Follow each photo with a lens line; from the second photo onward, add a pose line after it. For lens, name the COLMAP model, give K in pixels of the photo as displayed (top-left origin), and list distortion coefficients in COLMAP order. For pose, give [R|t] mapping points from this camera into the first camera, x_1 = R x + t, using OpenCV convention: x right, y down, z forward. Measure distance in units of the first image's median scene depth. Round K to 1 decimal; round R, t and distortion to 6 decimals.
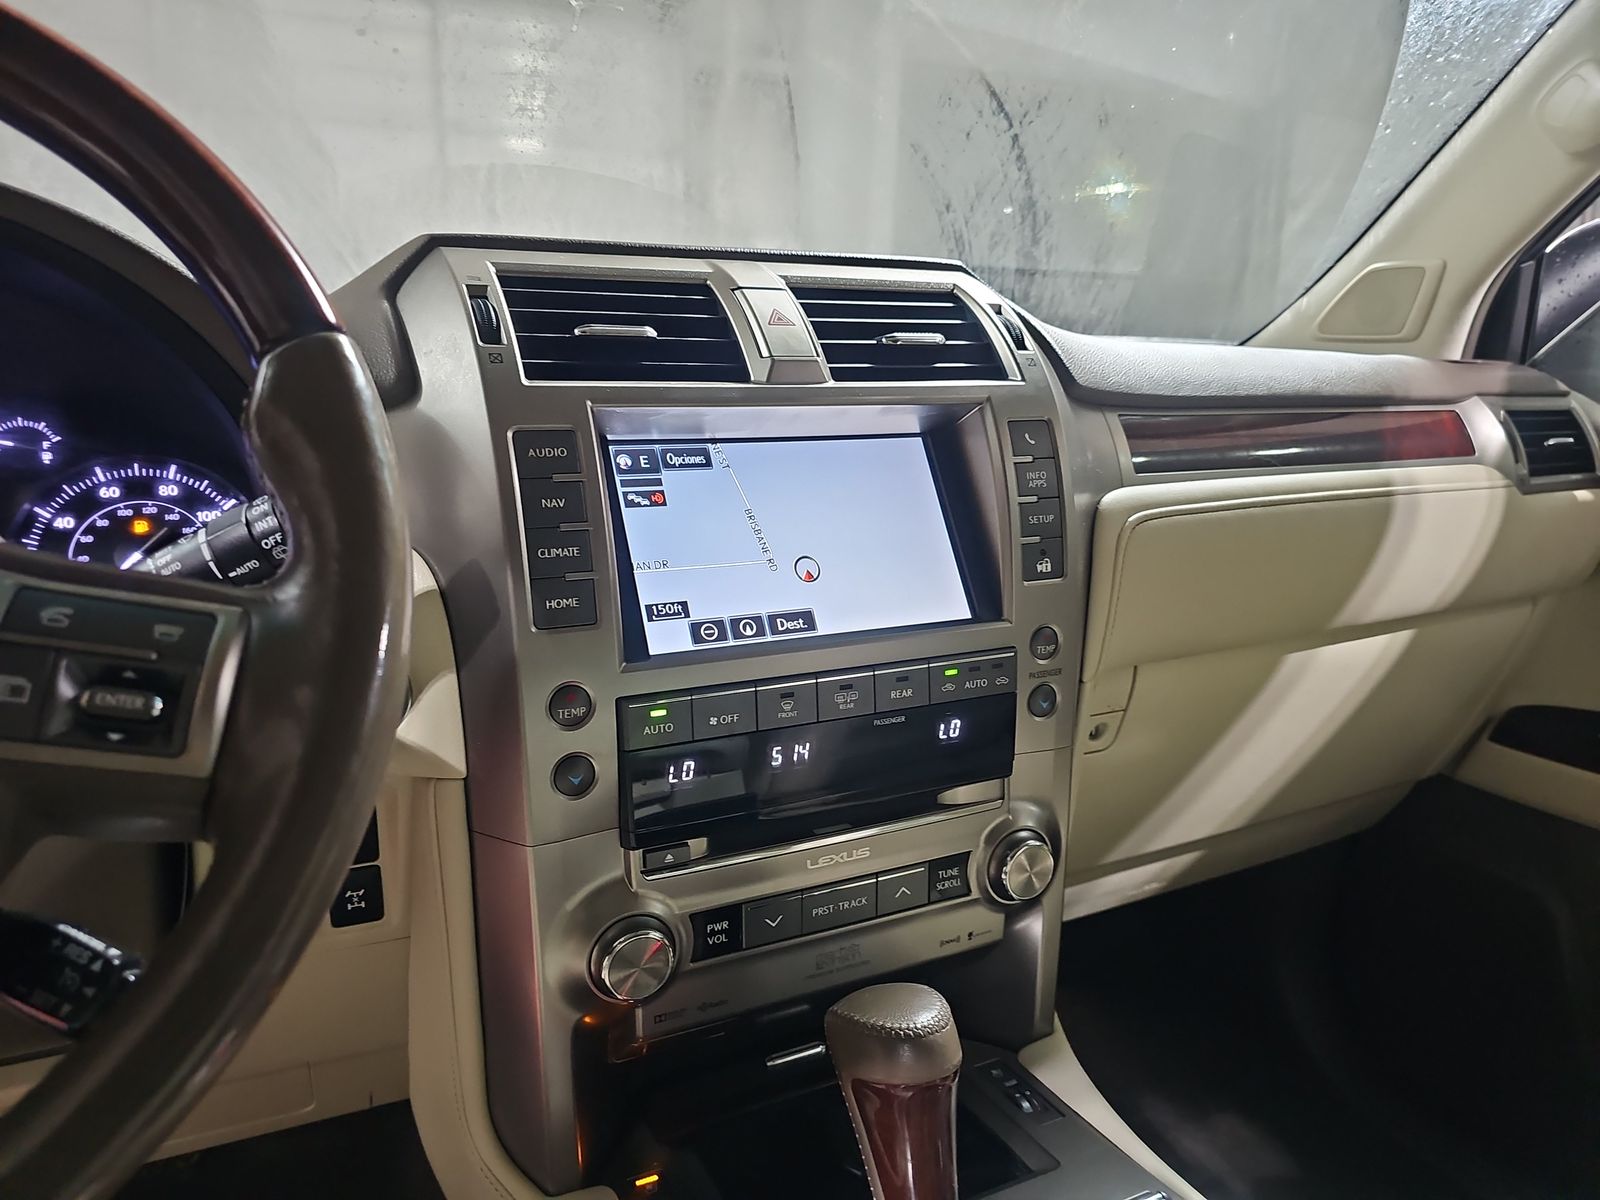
lens RADIAL K [[1096.3, 0, 760.2], [0, 1096.3, 596.4], [0, 0, 1]] dist [0.152007, -0.336537]
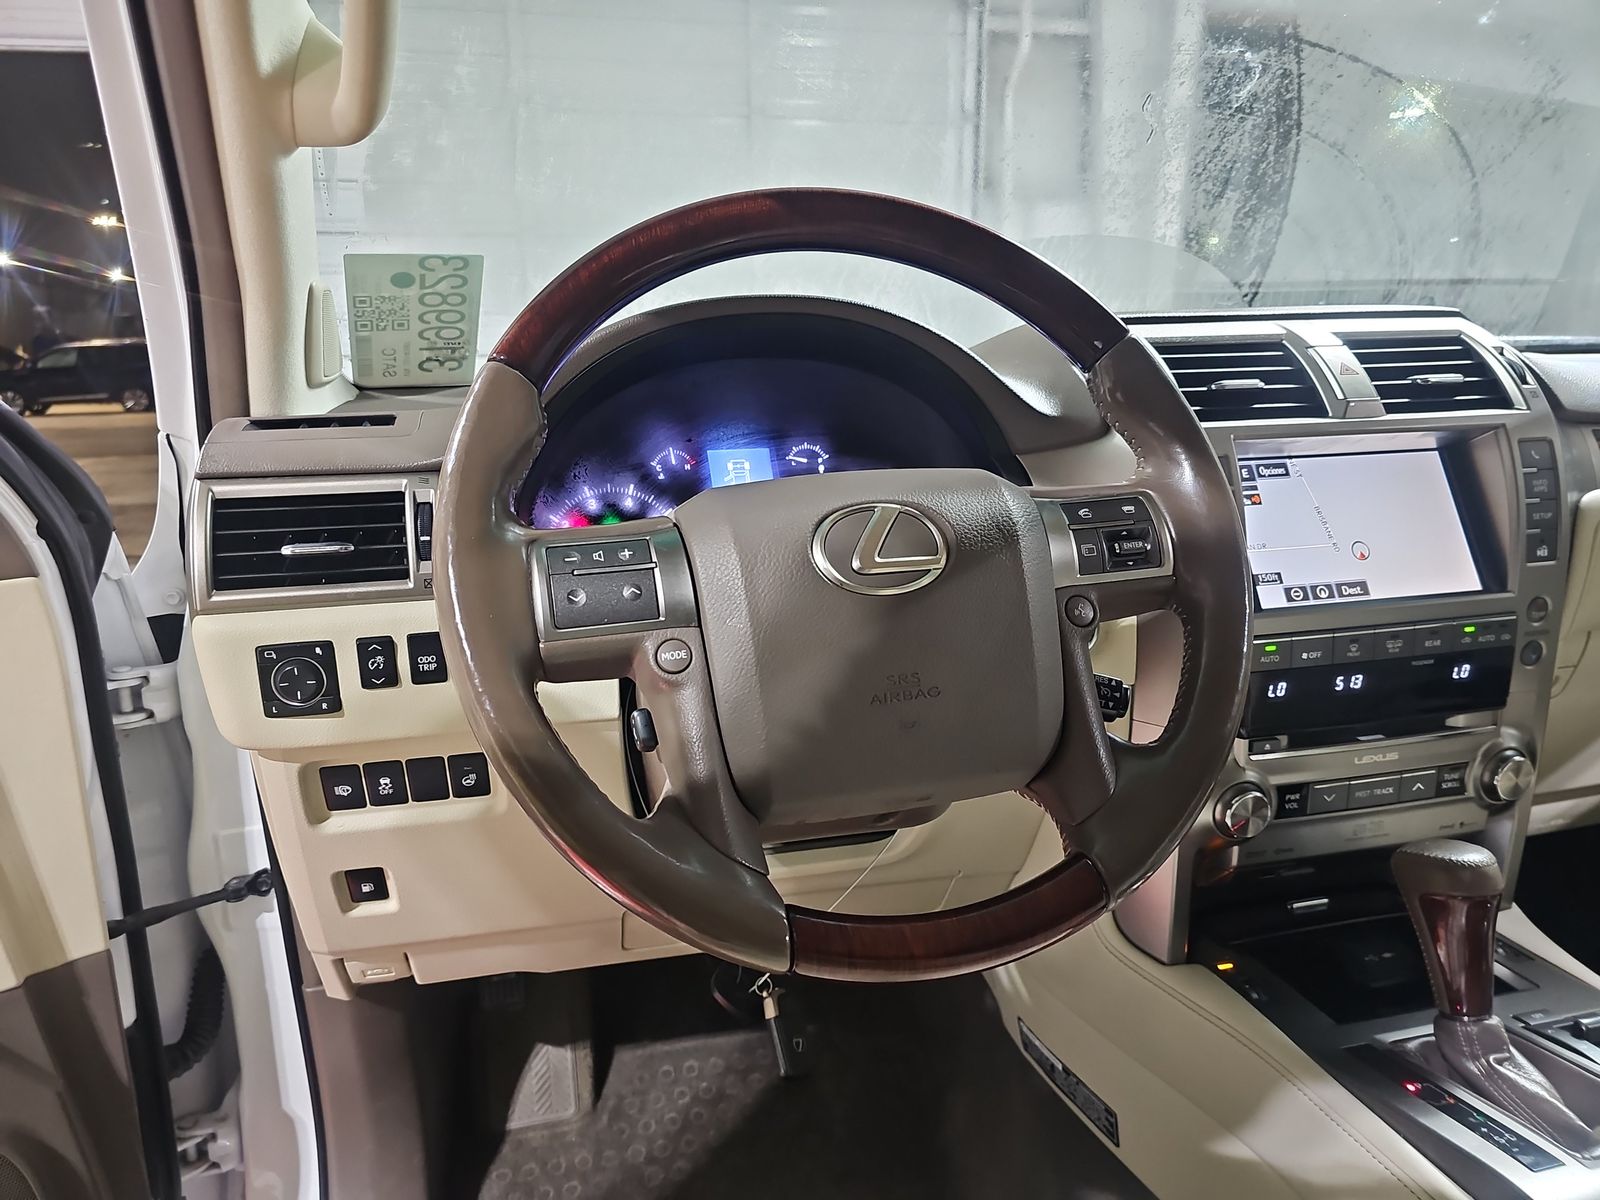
lens RADIAL K [[1065.4, 0, 803.5], [0, 1065.4, 592.1], [0, 0, 1]] dist [0.036151, -0.026515]
pose [[0.978749, 0.032292, -0.202504, -0.349995], [-0.024461, 0.998857, 0.041058, -0.010577], [0.203599, -0.035232, 0.978420, -0.444798]]
